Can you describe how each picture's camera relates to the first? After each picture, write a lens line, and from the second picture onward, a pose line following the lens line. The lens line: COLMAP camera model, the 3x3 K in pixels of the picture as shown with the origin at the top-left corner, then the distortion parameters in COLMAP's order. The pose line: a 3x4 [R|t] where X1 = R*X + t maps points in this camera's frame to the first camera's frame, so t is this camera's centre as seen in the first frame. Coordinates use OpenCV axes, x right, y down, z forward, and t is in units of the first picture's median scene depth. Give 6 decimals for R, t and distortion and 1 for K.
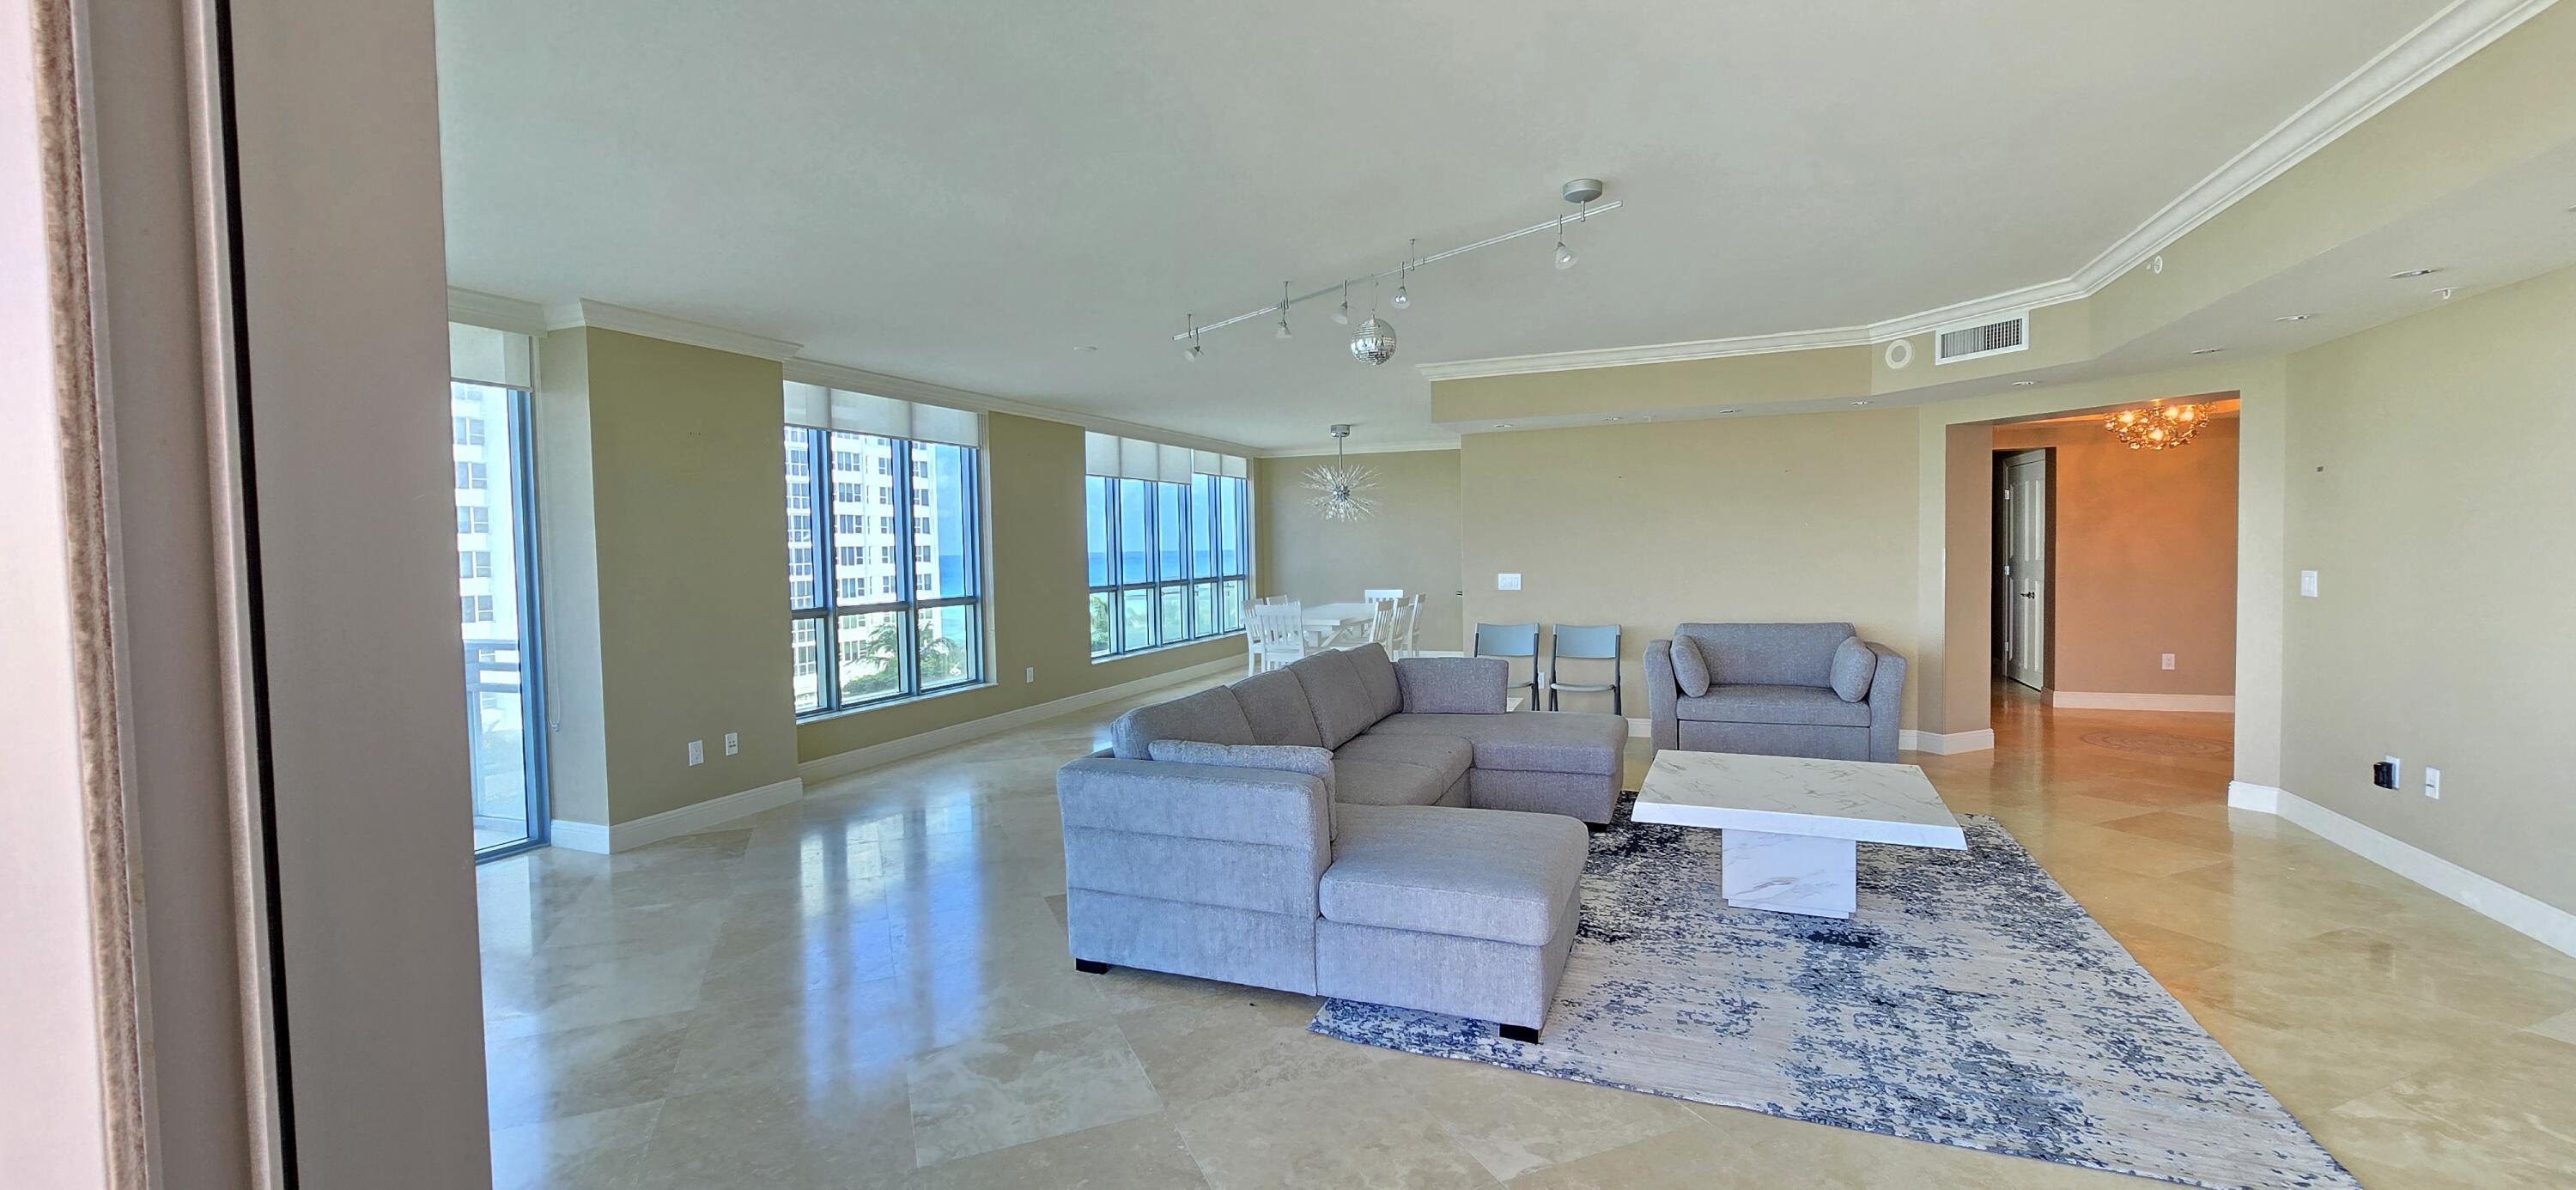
lens RADIAL K [[1038.8, 0, 1283.9], [0, 1038.8, 583.3], [0, 0, 1]] dist [0.005103, -0.001130]
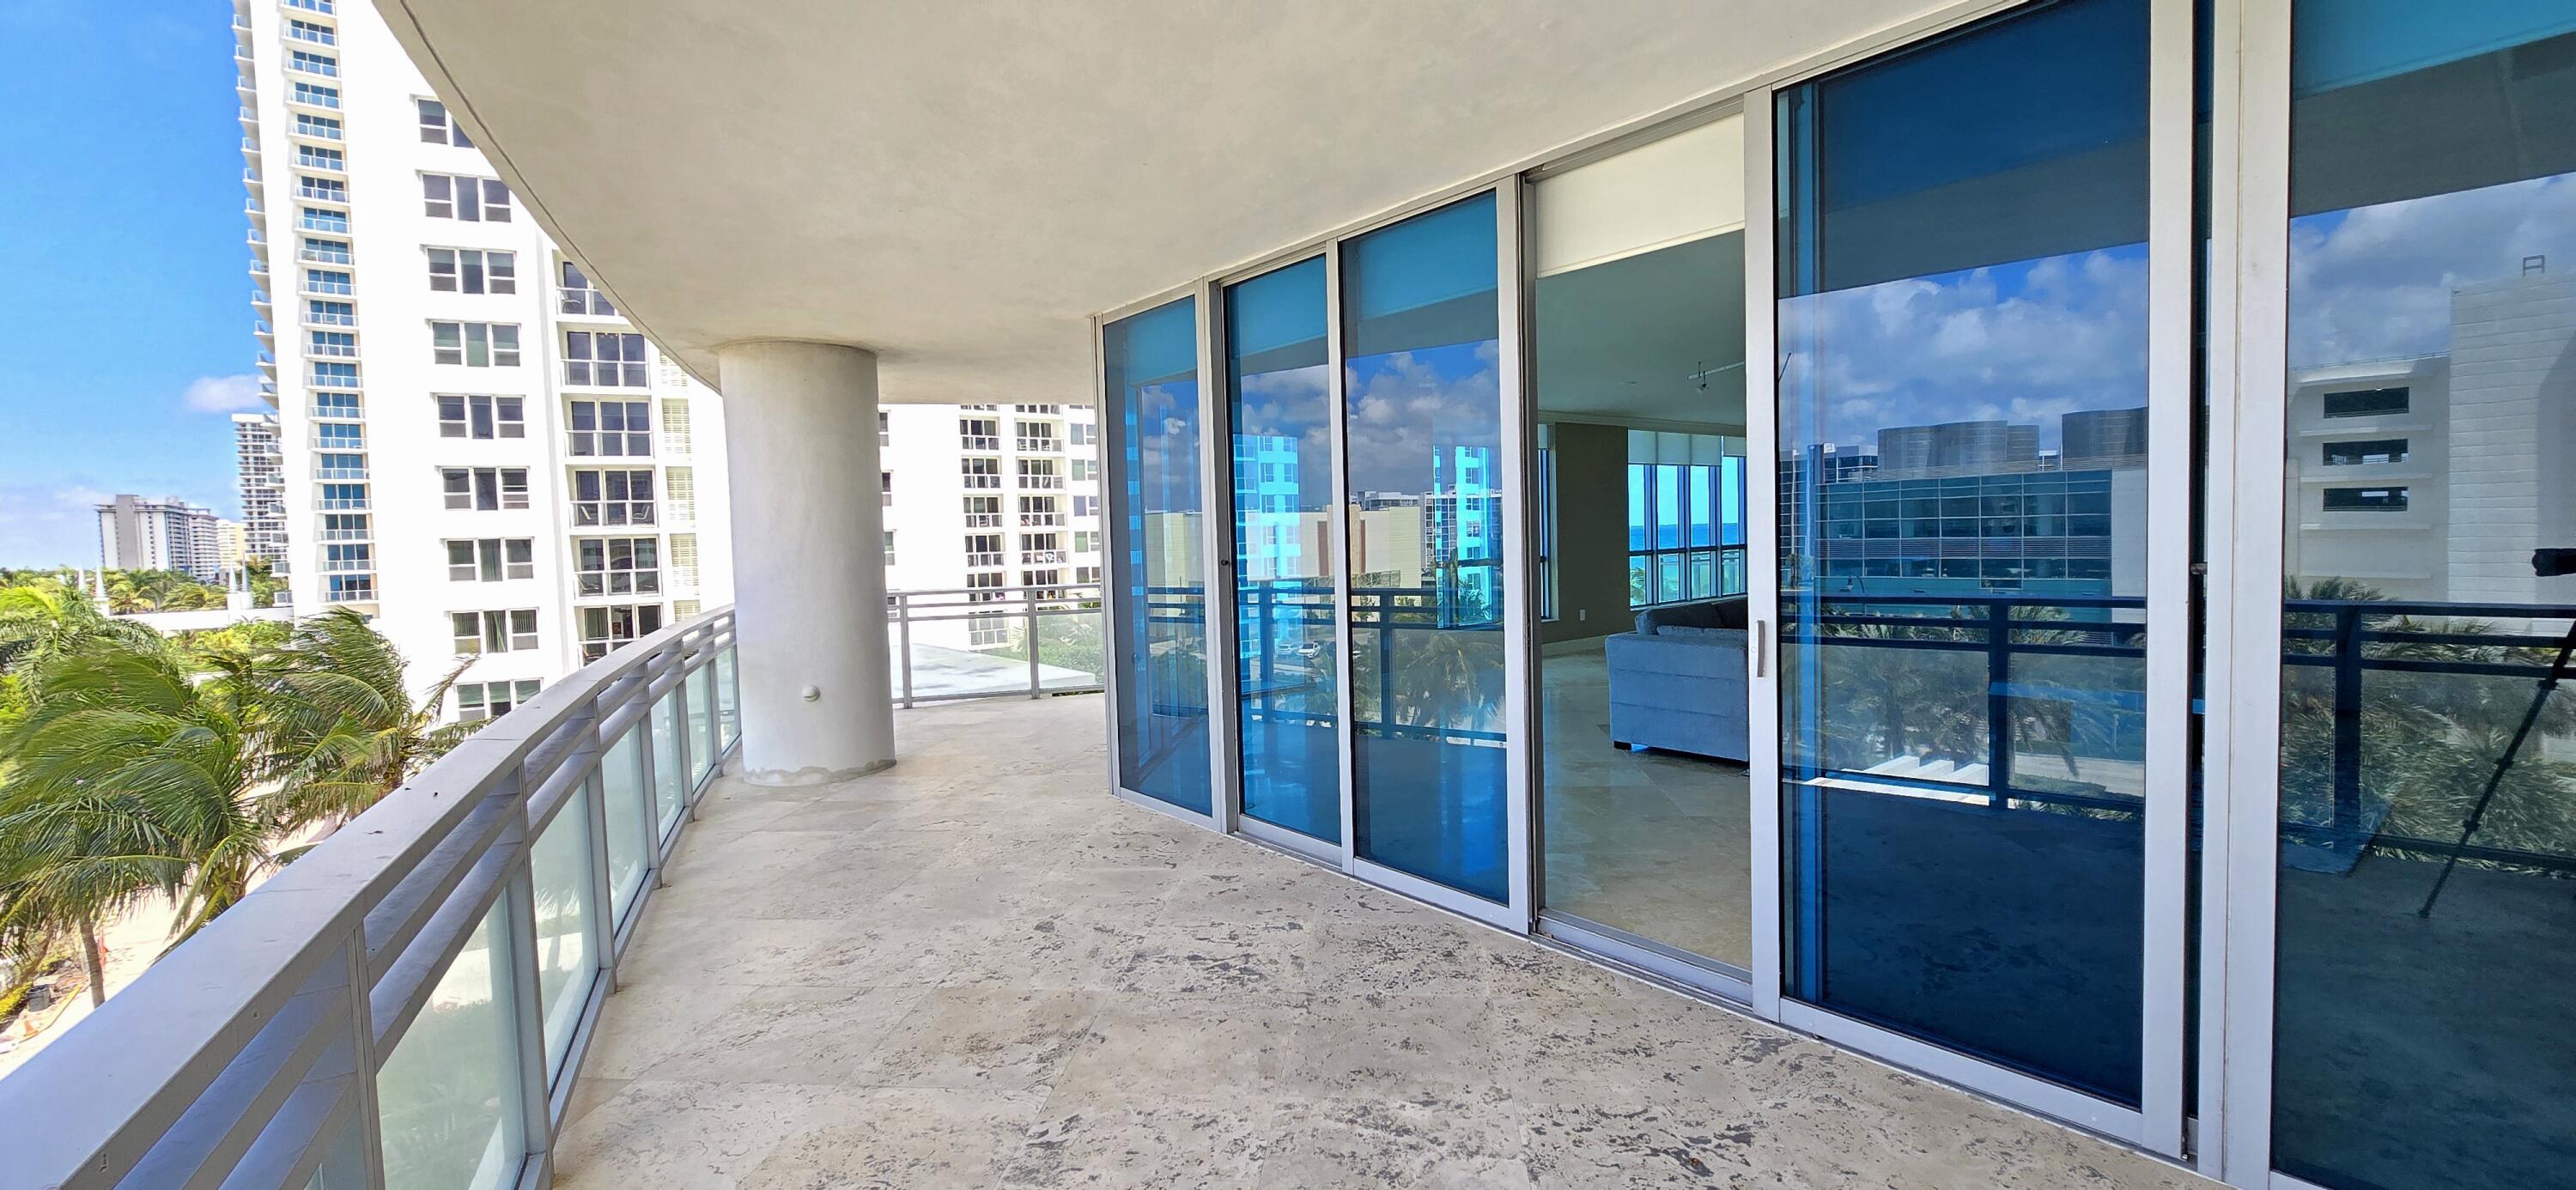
lens RADIAL K [[1038.8, 0, 1273.8], [0, 1038.8, 573.5], [0, 0, 1]] dist [0.005103, -0.001130]
pose [[0.870591, 0.023910, -0.491425, 0.062362], [-0.010674, 0.999501, 0.029721, -0.003279], [0.491891, -0.020629, 0.870412, -0.337938]]
